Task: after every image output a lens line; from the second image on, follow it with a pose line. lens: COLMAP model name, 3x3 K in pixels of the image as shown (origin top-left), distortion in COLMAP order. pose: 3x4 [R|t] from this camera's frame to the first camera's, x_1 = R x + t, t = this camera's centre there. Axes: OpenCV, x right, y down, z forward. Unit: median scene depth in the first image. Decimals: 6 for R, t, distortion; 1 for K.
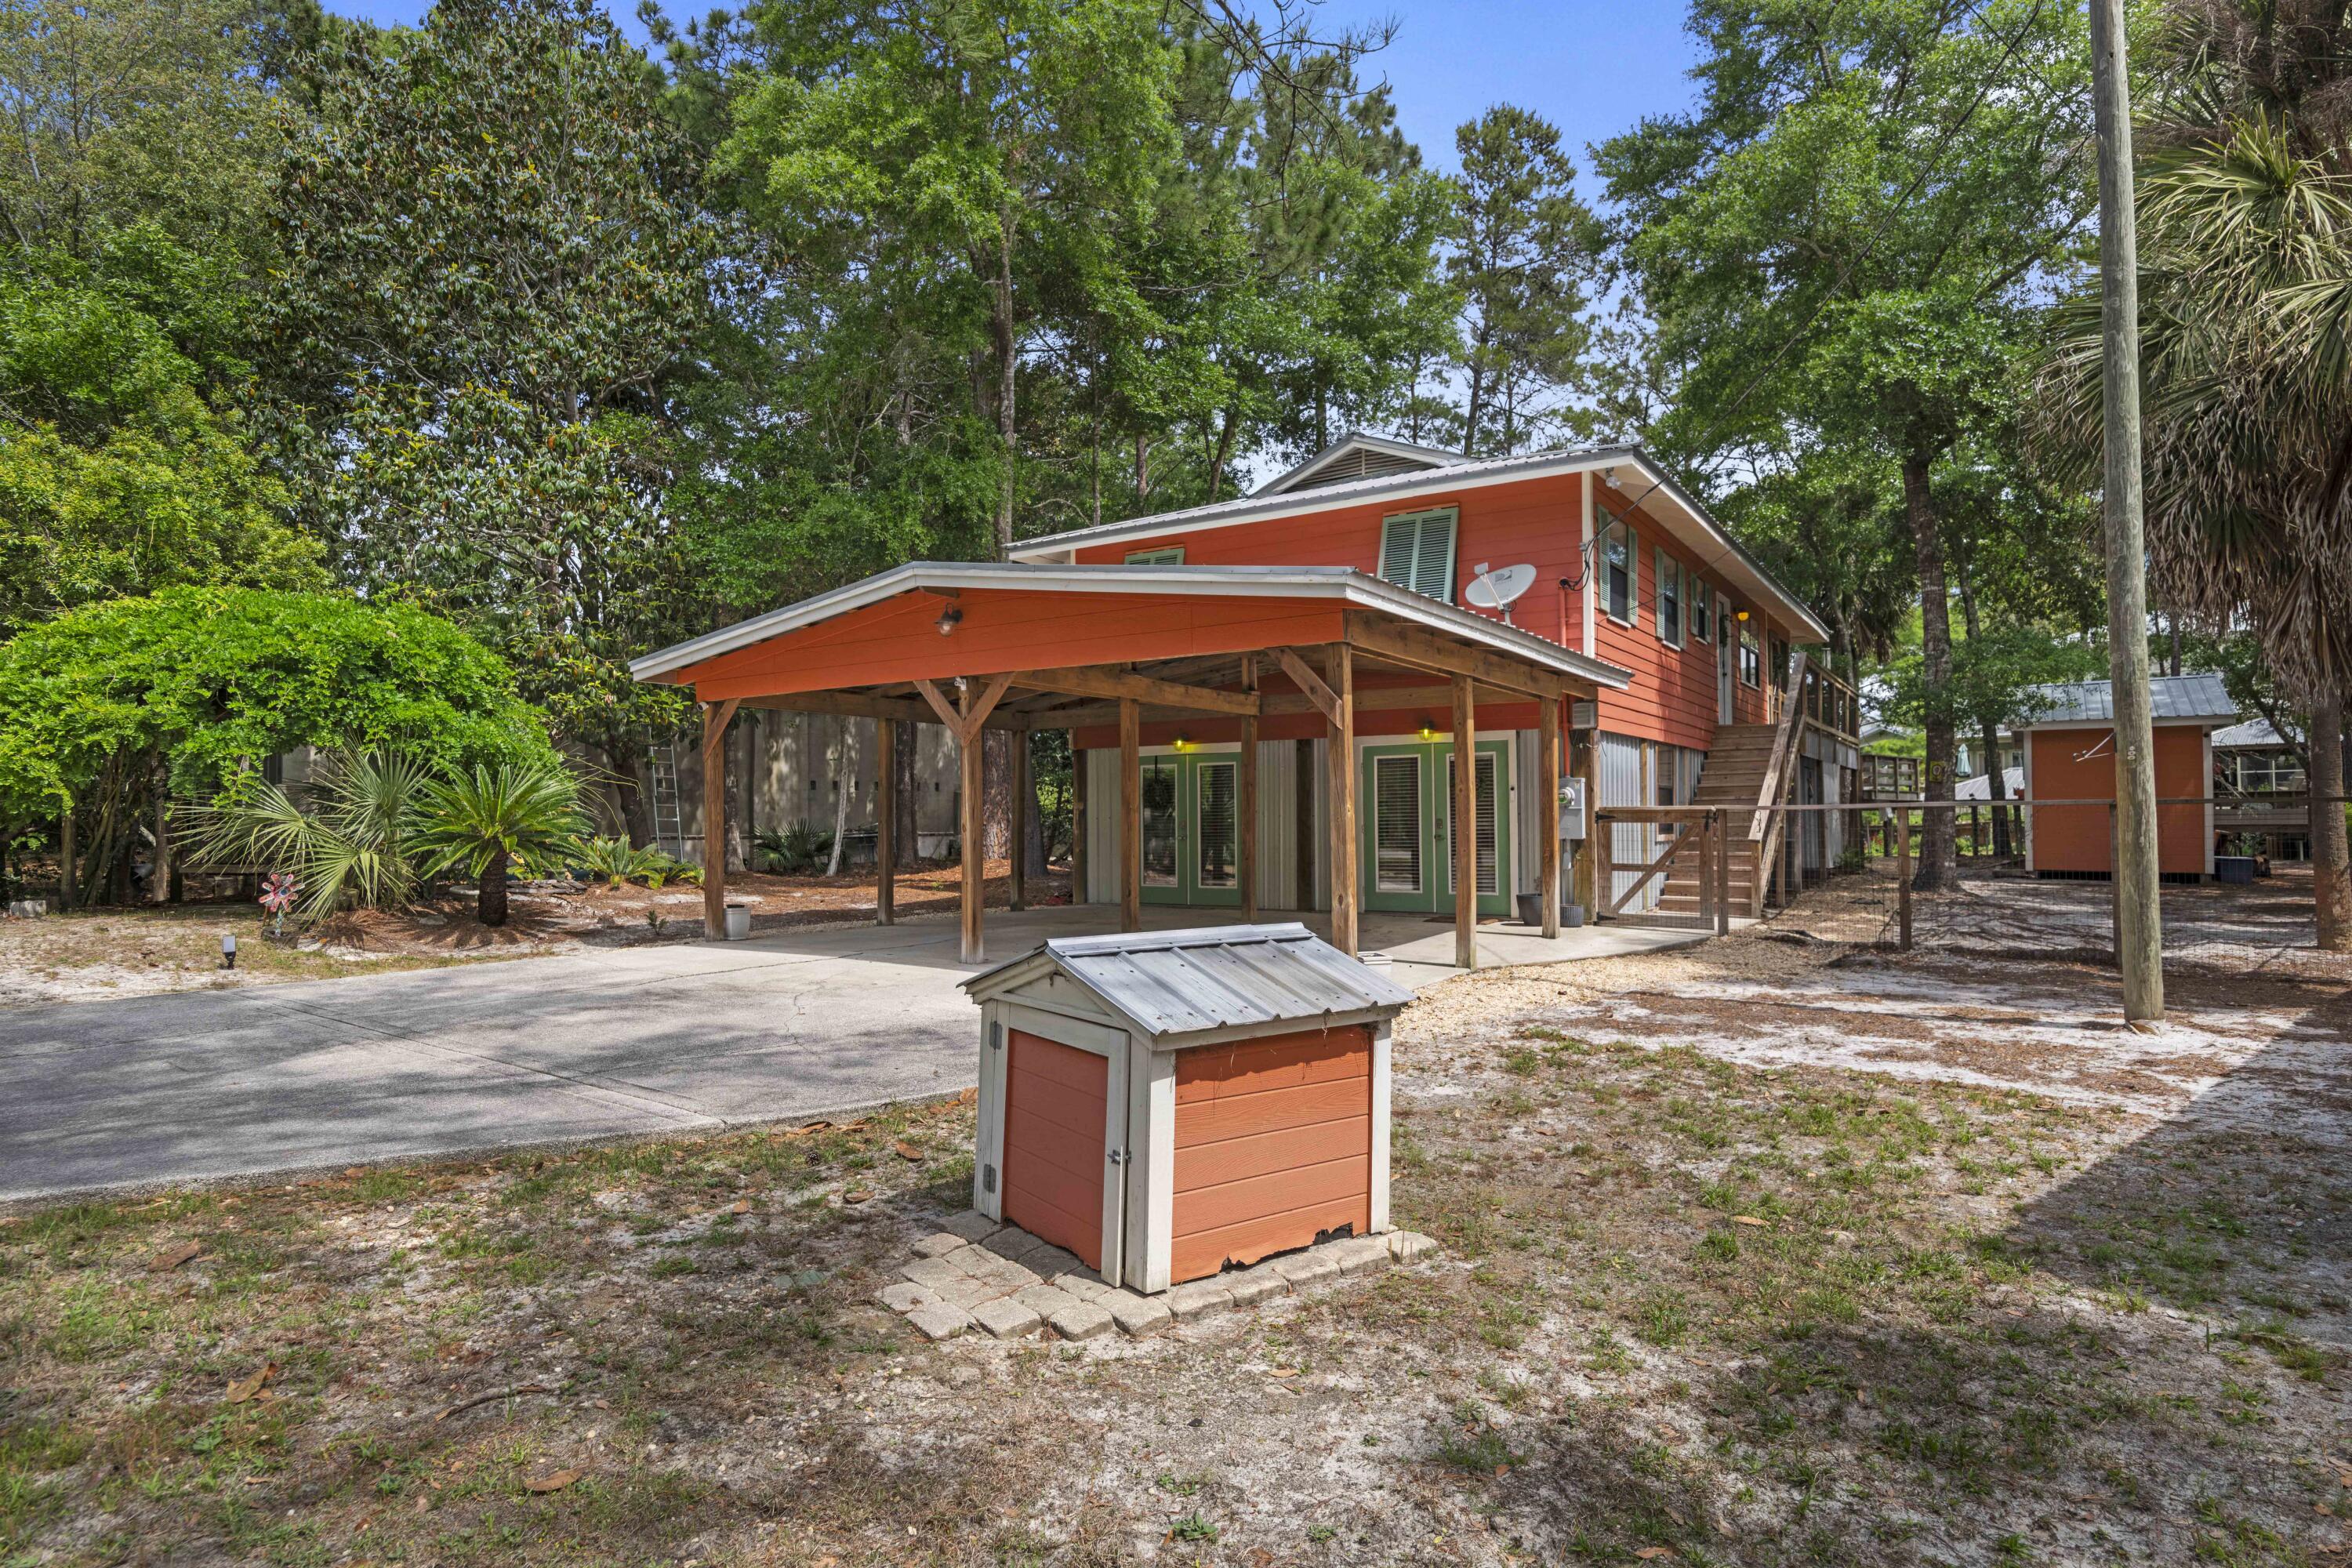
lens RADIAL K [[1280.0, 0, 1176.0], [0, 1280.0, 784.0], [0, 0, 1]] dist [-0.004188, -0.000877]
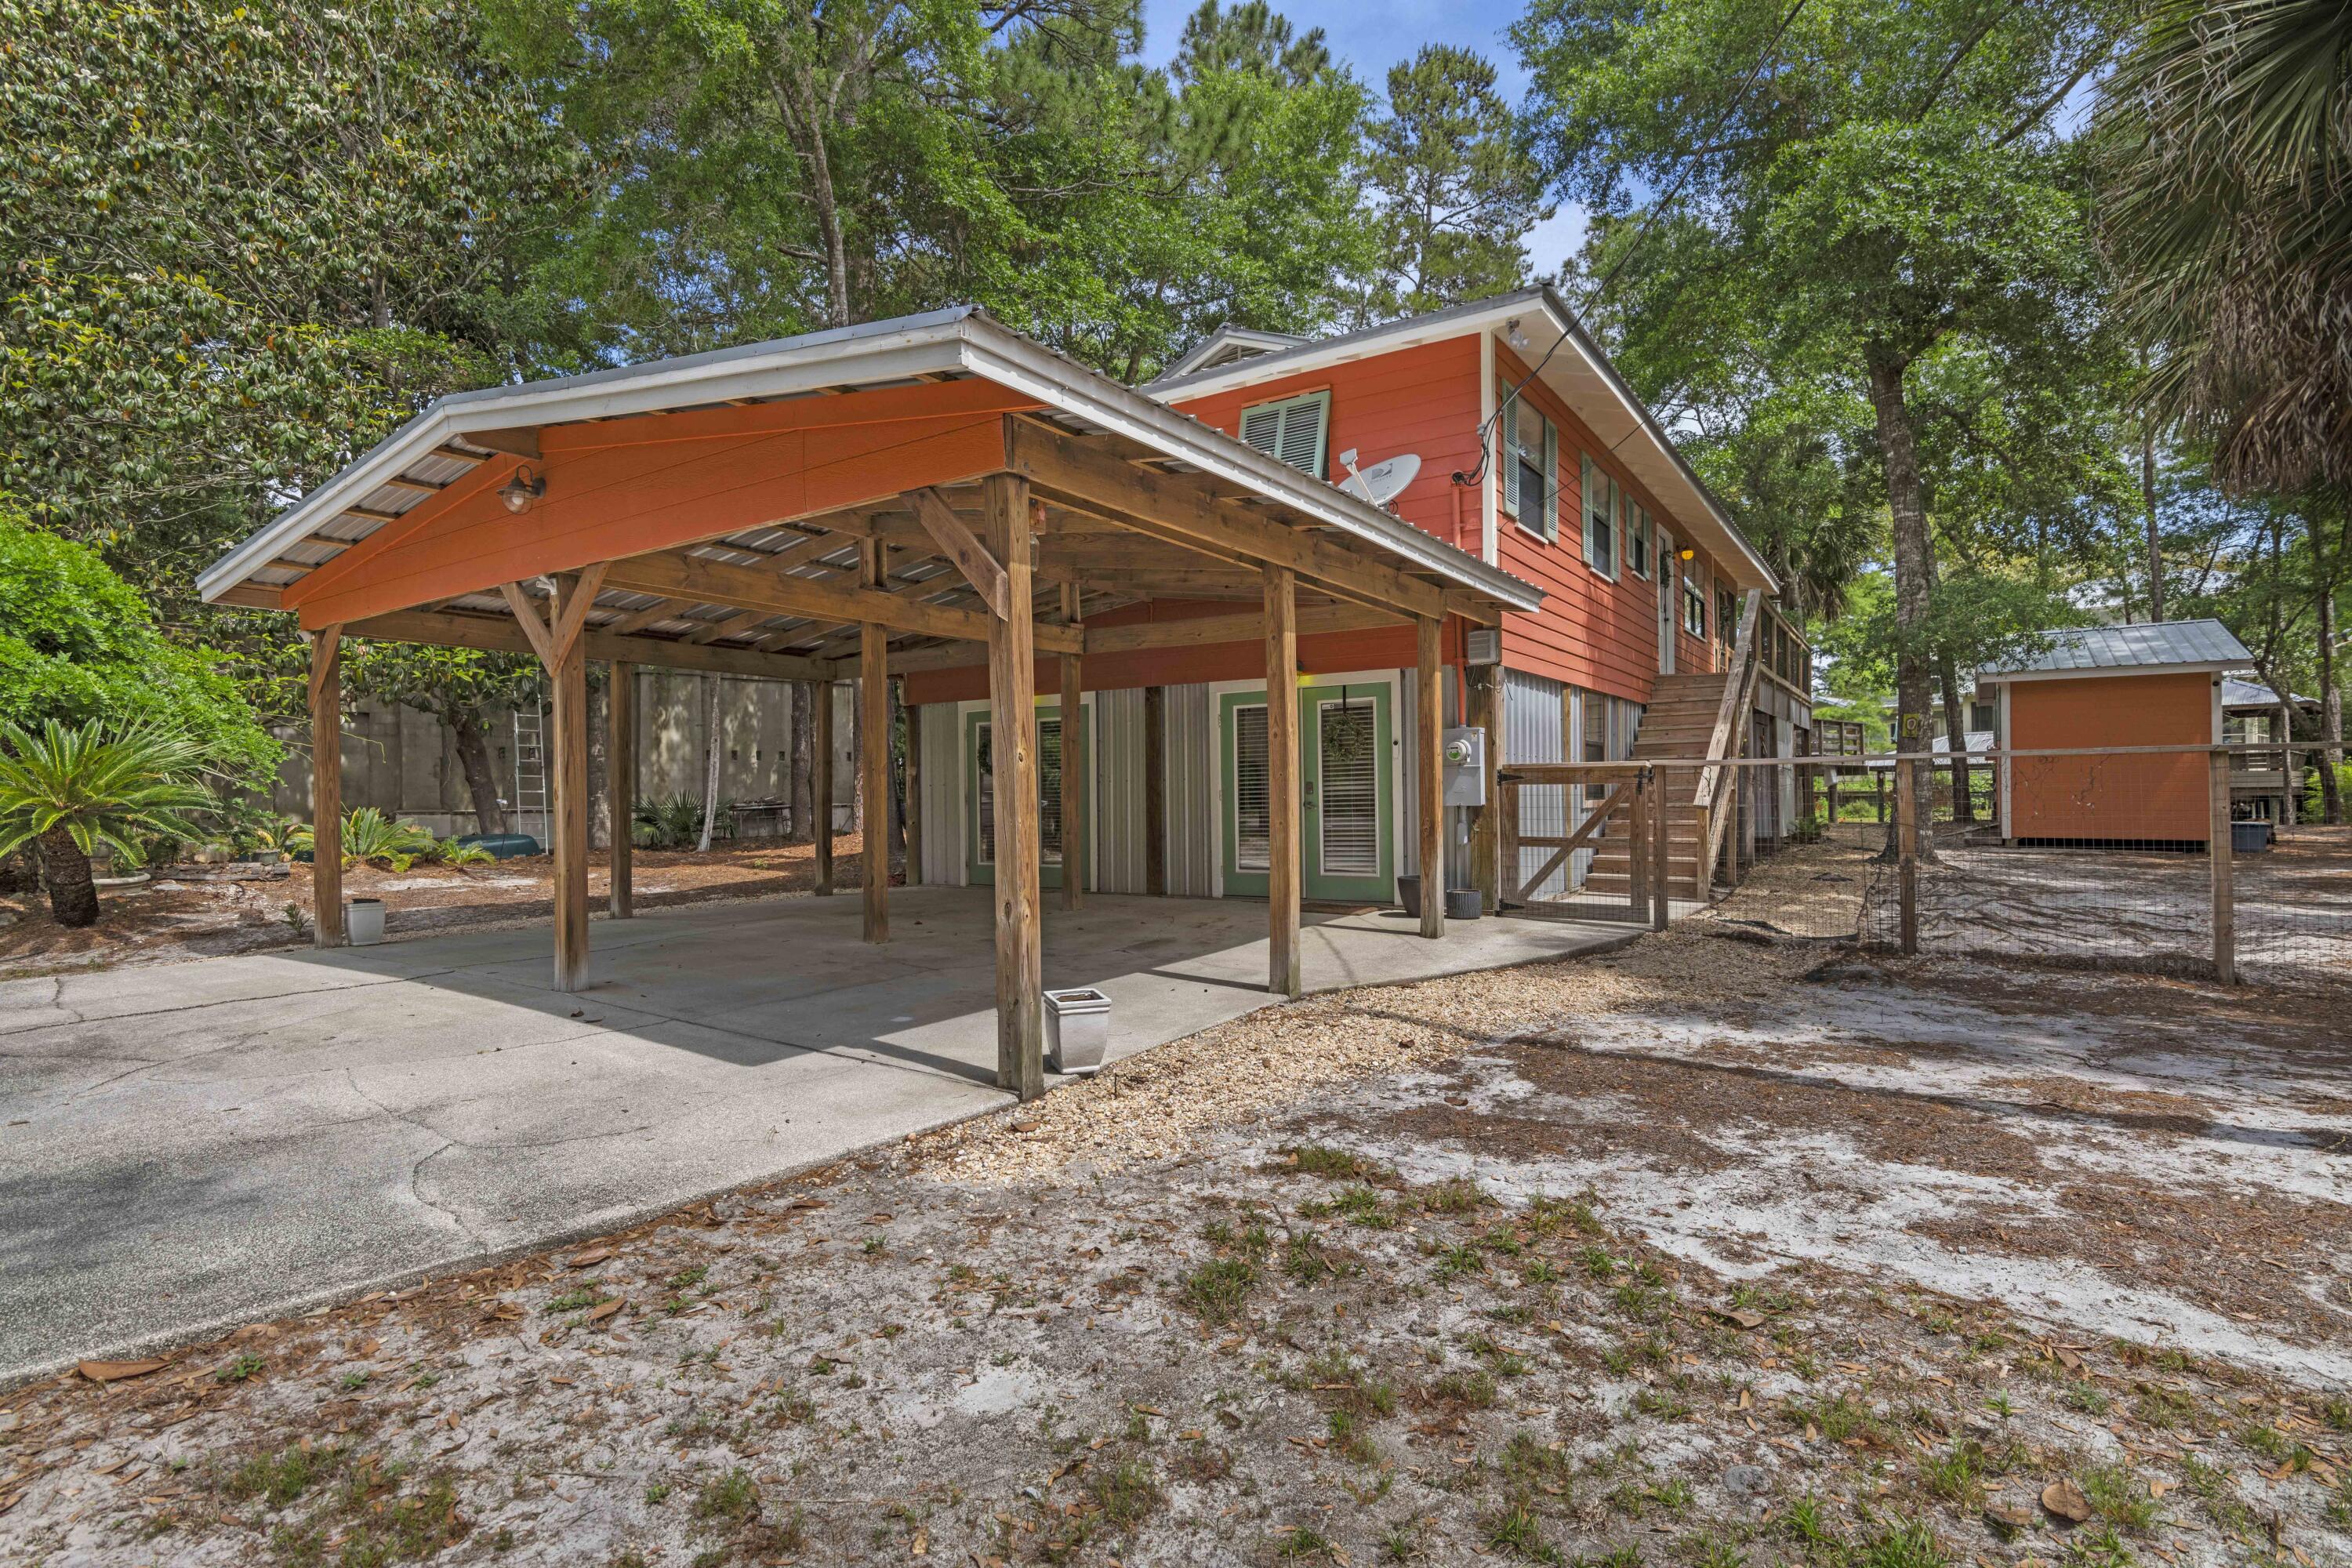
lens RADIAL K [[1152.0, 0, 1169.8], [0, 1152.0, 778.6], [0, 0, 1]] dist [-0.017811, 0.013287]
pose [[0.999964, -0.006258, -0.005650, 0.123922], [0.006350, 0.999843, 0.016520, 0.013020], [0.005546, -0.016555, 0.999848, 0.280035]]
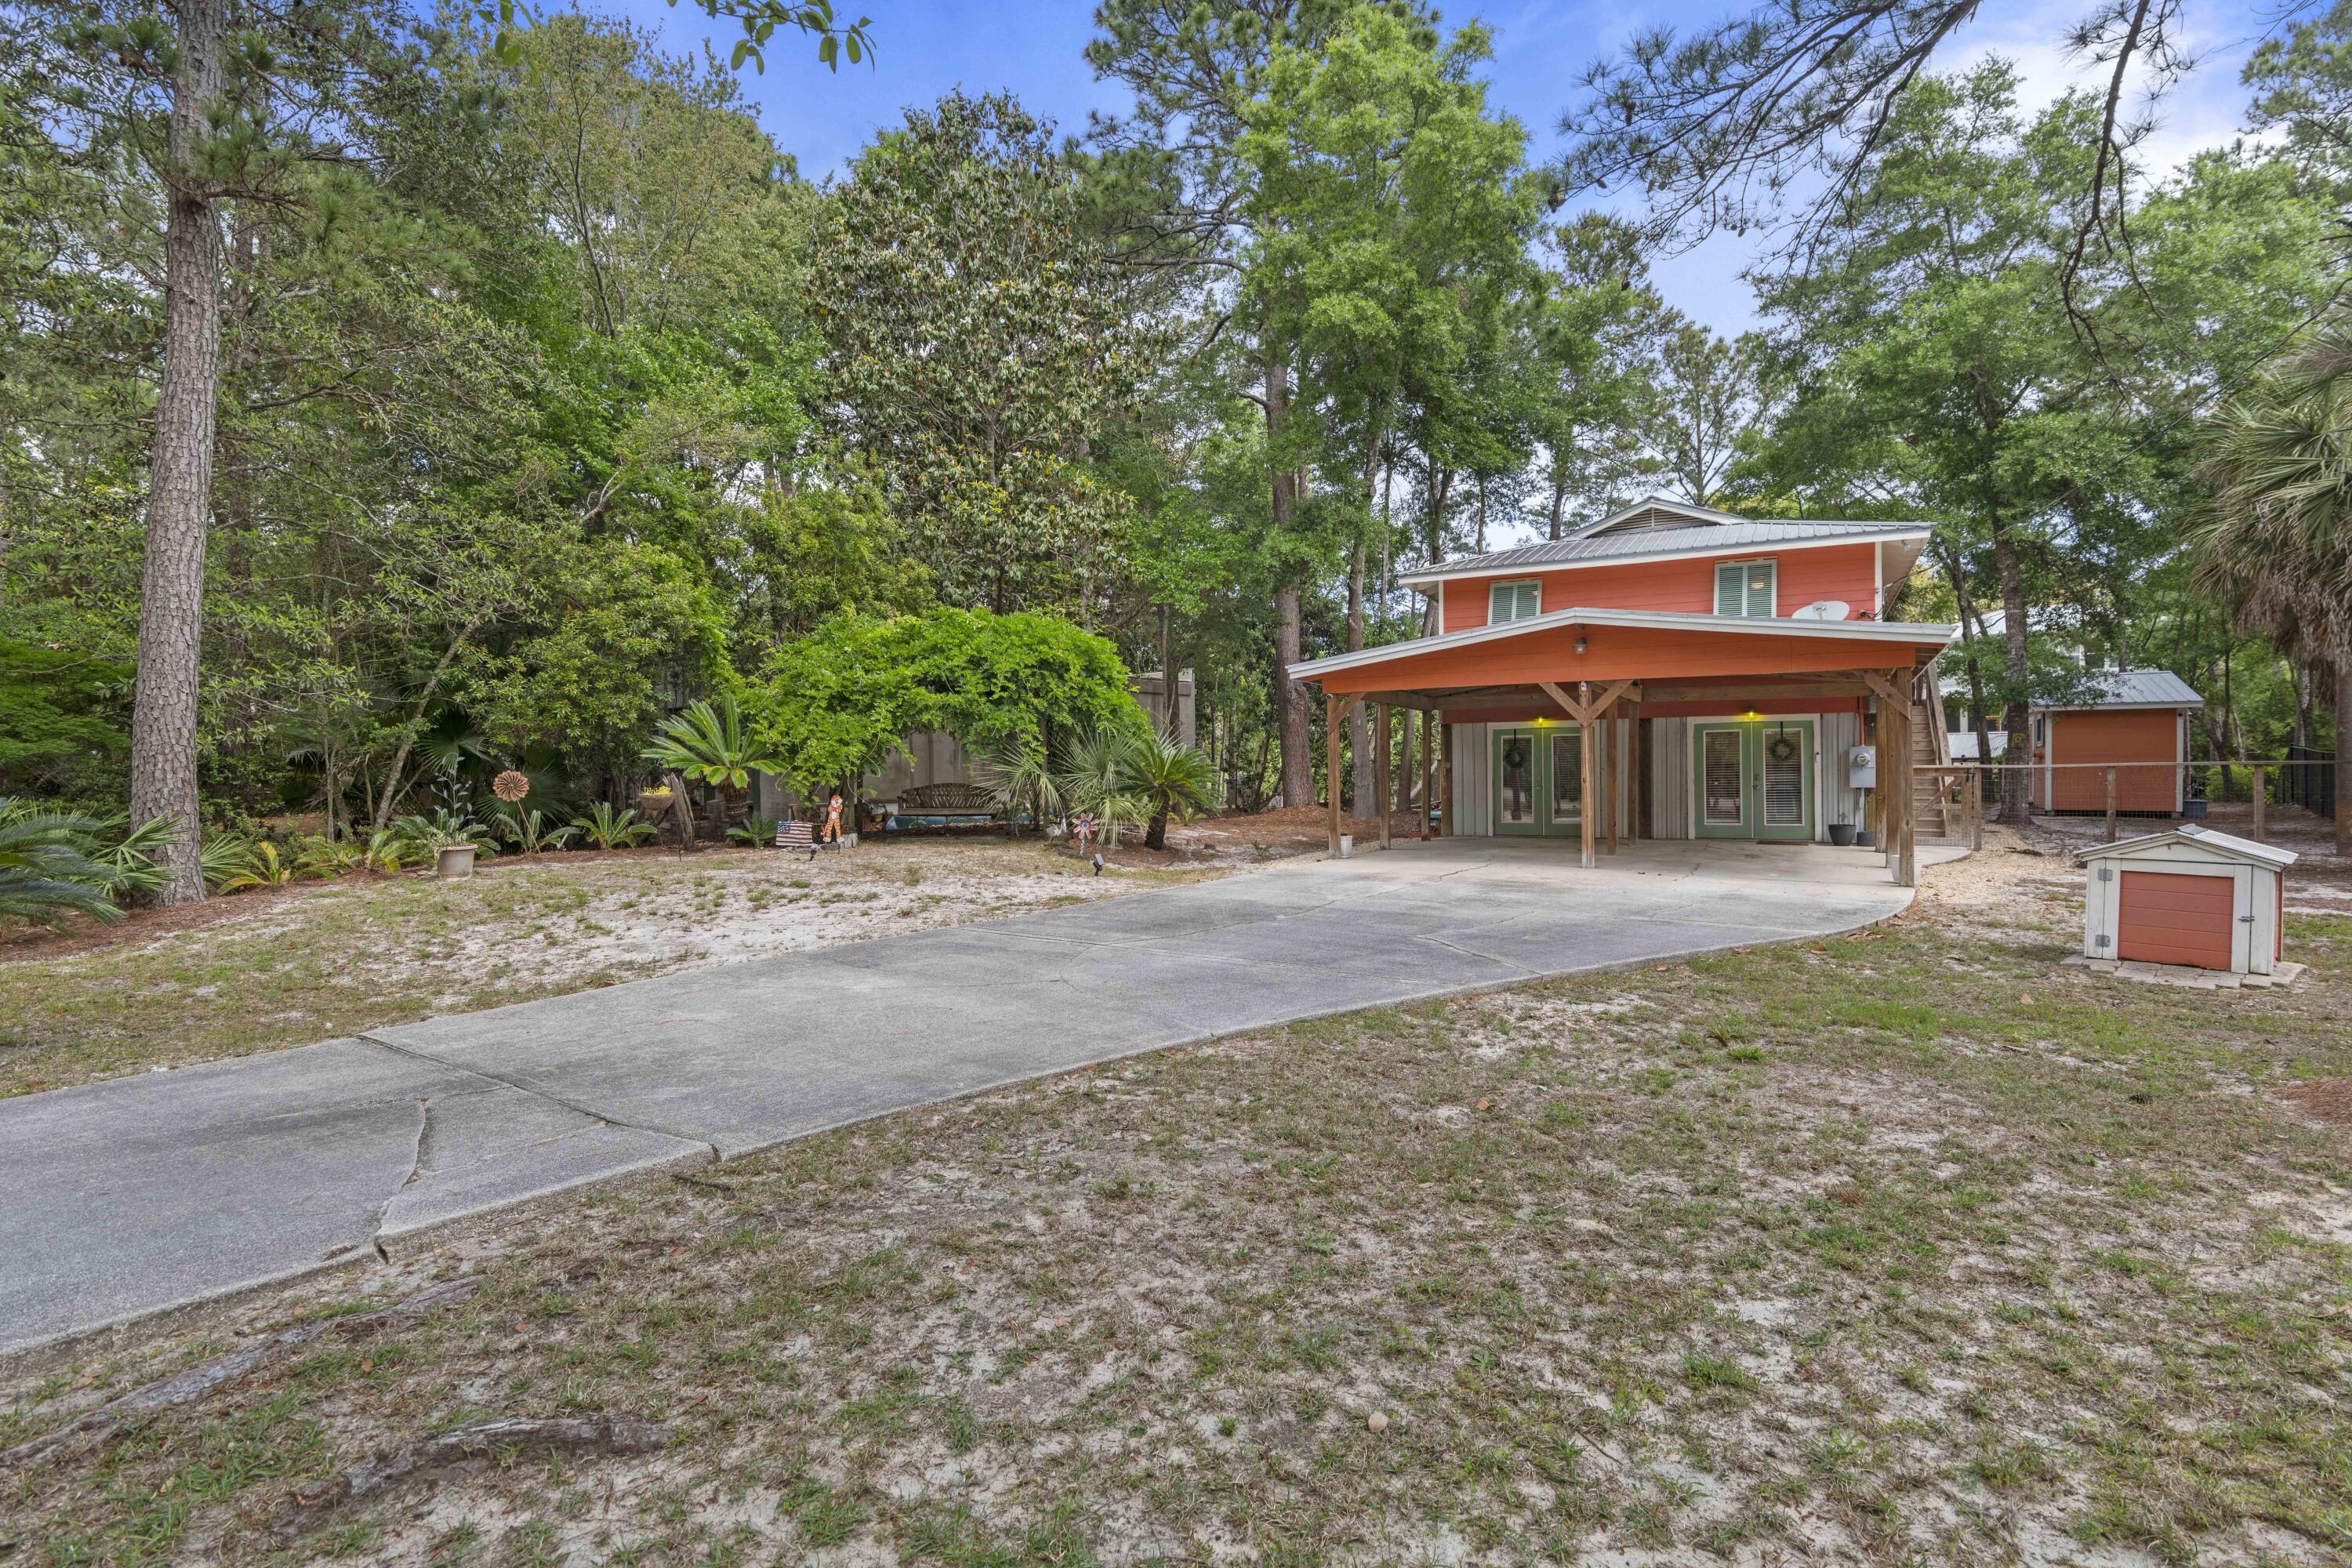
lens RADIAL K [[1152.0, 0, 1169.8], [0, 1152.0, 778.6], [0, 0, 1]] dist [-0.017811, 0.013287]
pose [[0.996574, -0.001446, 0.082697, -0.568031], [-0.001355, 0.999427, 0.033812, -0.010592], [-0.082699, -0.033809, 0.996001, -0.244849]]
